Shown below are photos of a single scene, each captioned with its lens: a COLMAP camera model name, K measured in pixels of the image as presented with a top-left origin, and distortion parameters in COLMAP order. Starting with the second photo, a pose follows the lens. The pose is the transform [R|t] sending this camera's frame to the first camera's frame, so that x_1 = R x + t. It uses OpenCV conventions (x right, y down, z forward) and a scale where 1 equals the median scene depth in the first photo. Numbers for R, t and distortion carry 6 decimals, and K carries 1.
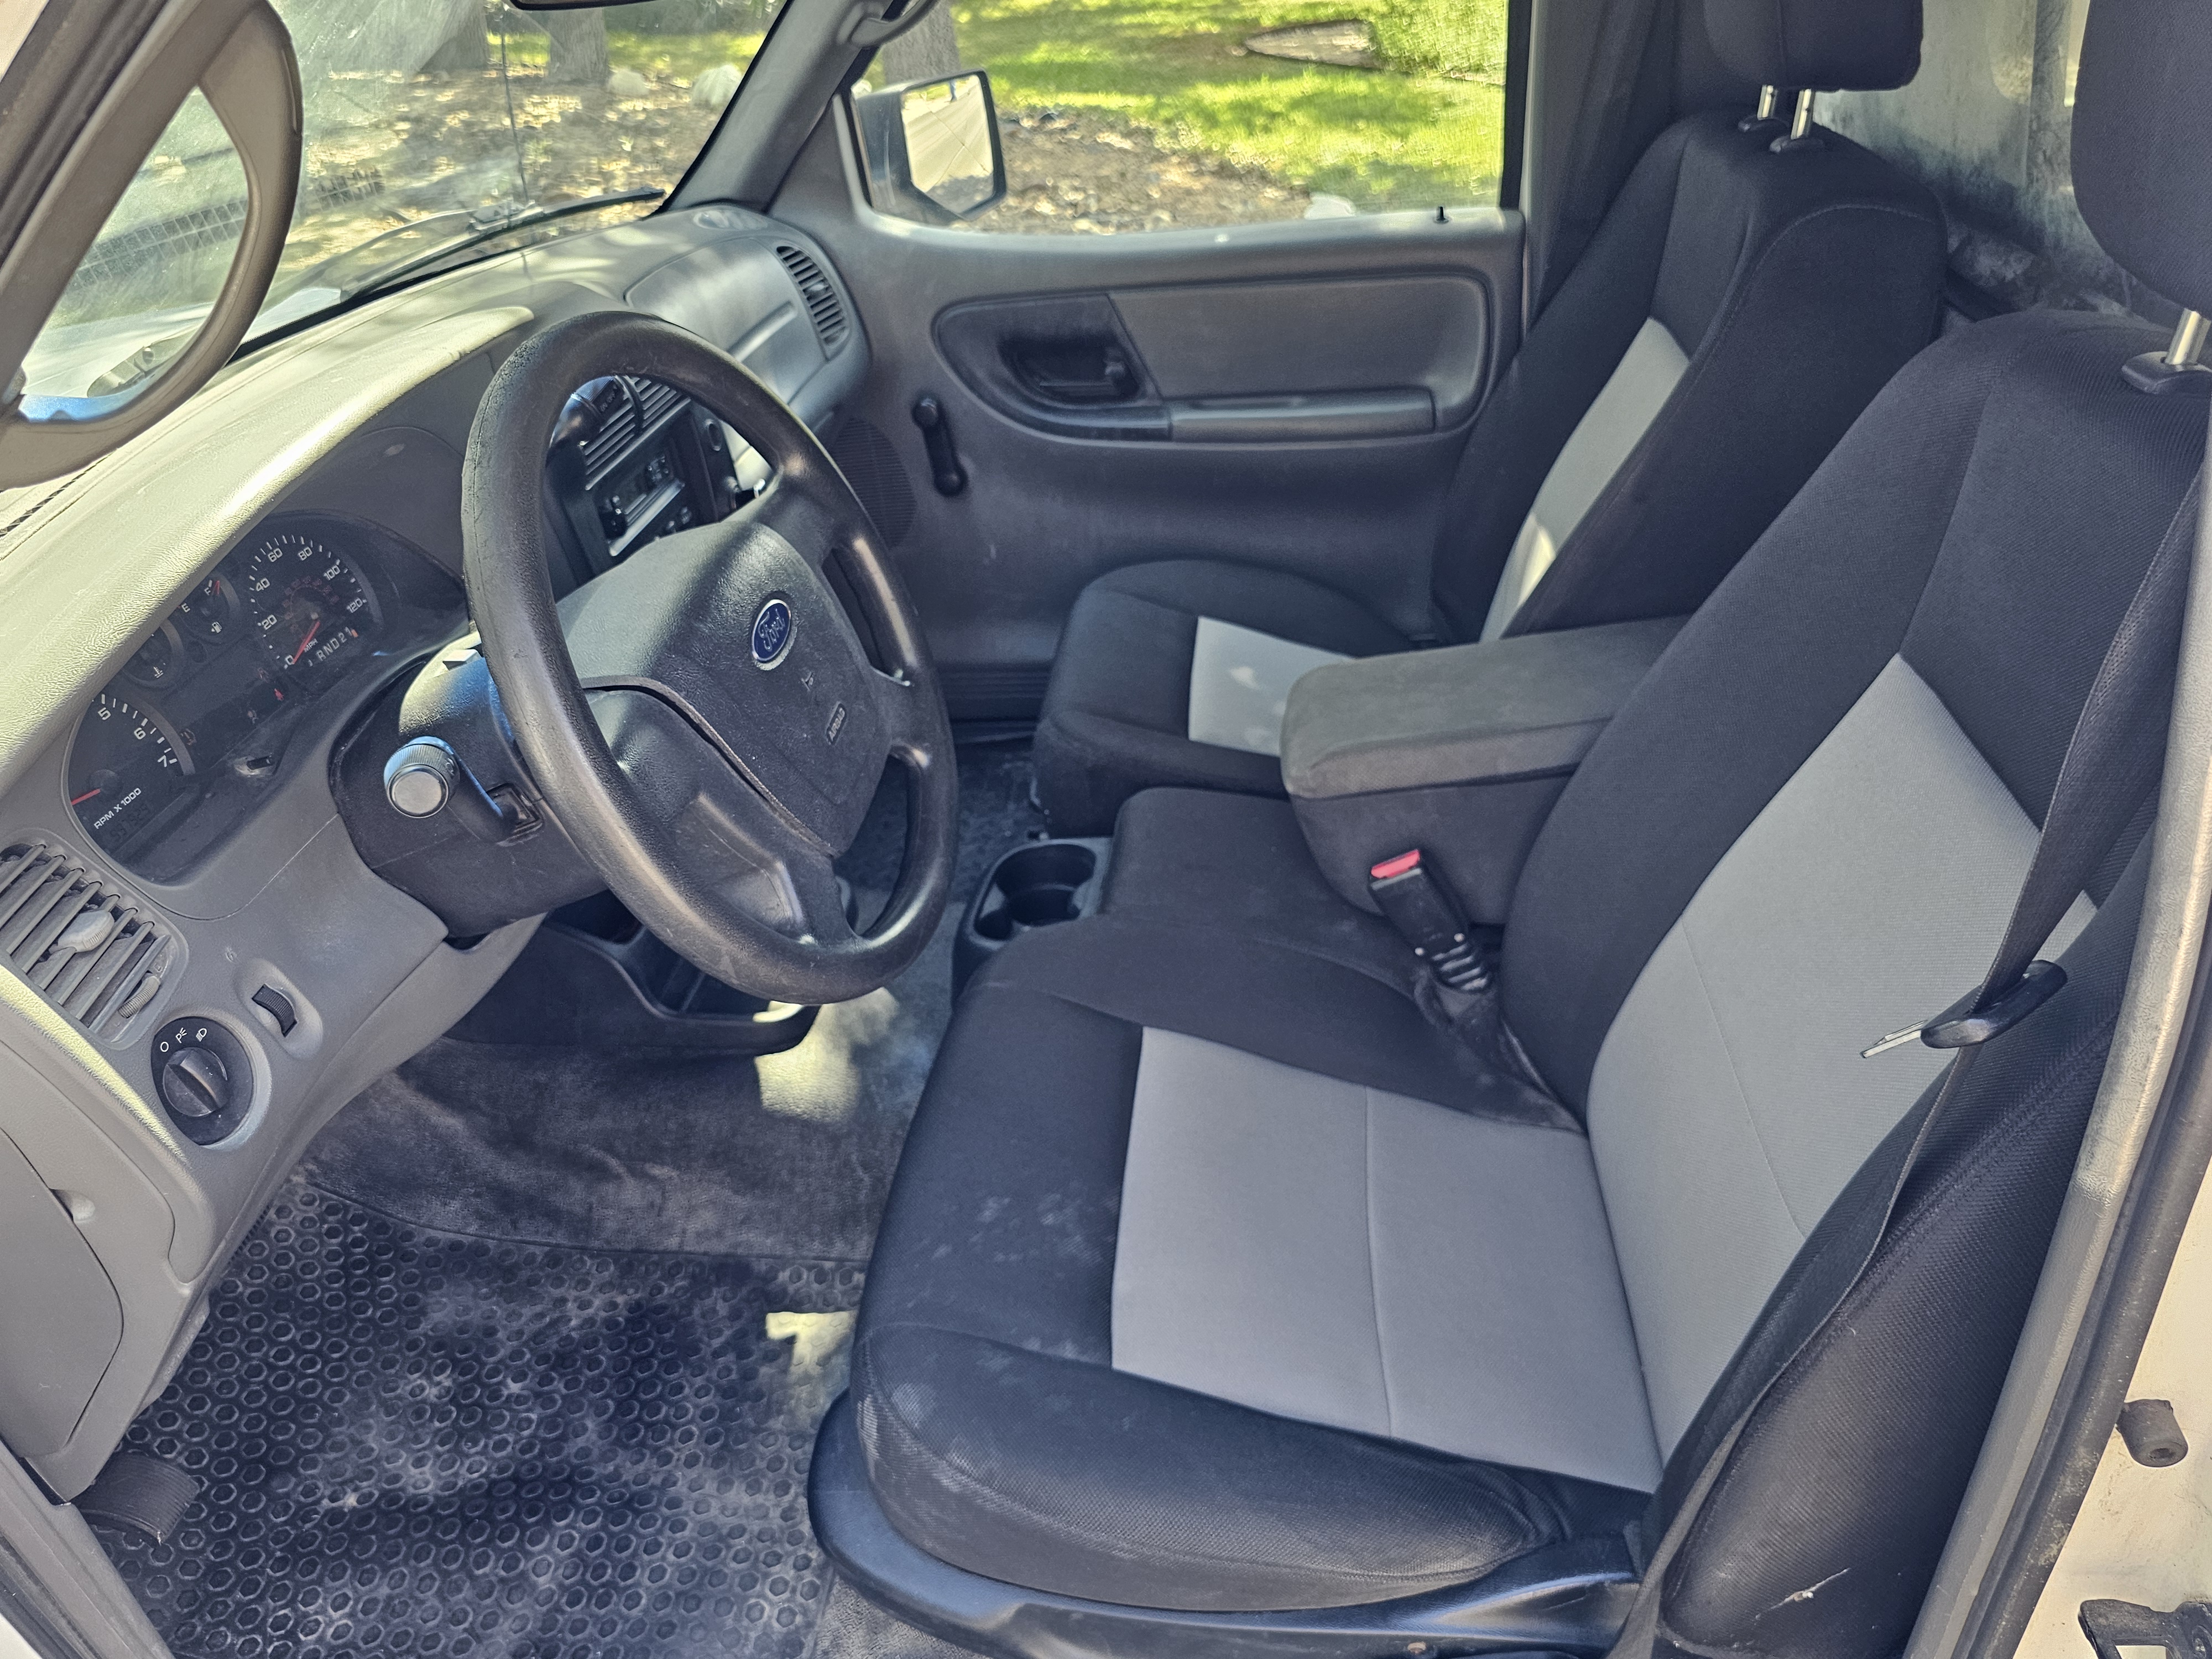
lens RADIAL K [[1600.9, 0, 1106.0], [0, 1600.9, 829.5], [0, 0, 1]] dist [0.007977, 0.002366]
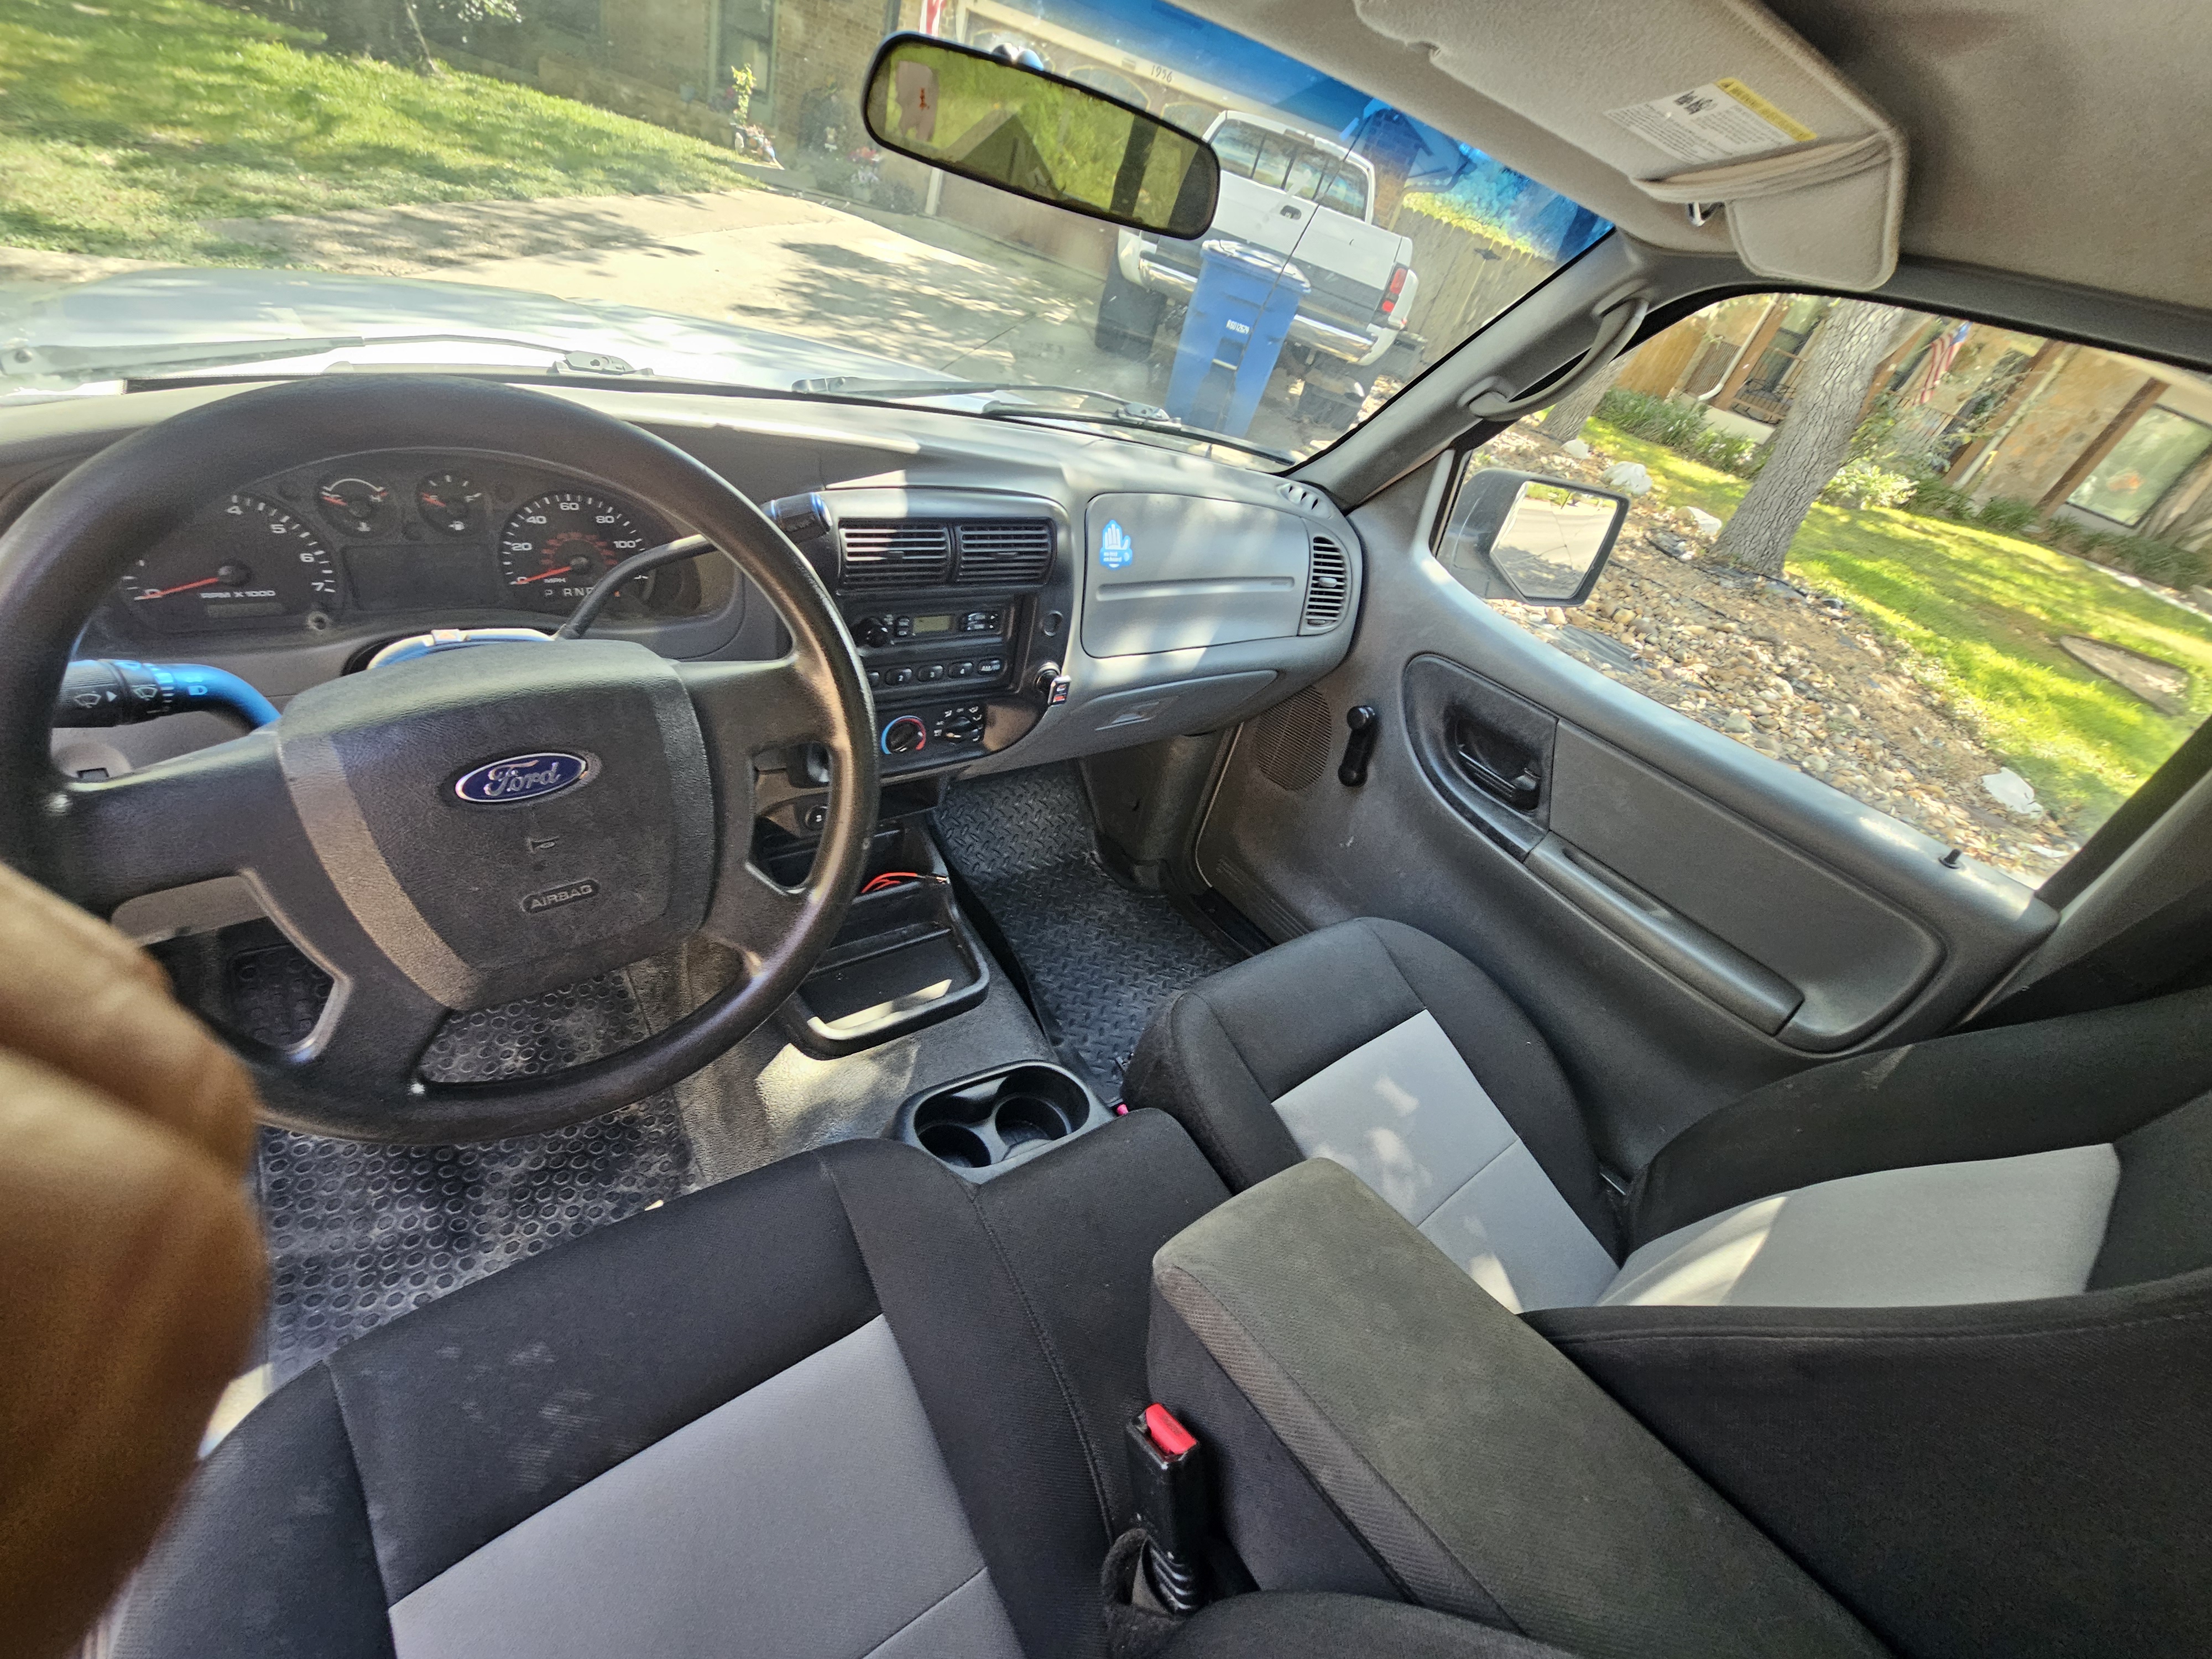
lens RADIAL K [[918.8, 0, 1106.0], [0, 918.8, 829.5], [0, 0, 1]] dist [-0.002692, -0.000169]
pose [[0.643667, 0.600889, -0.473946, 0.134919], [-0.607394, 0.777854, 0.161294, -0.190316], [0.465580, 0.184053, 0.865656, 0.343795]]
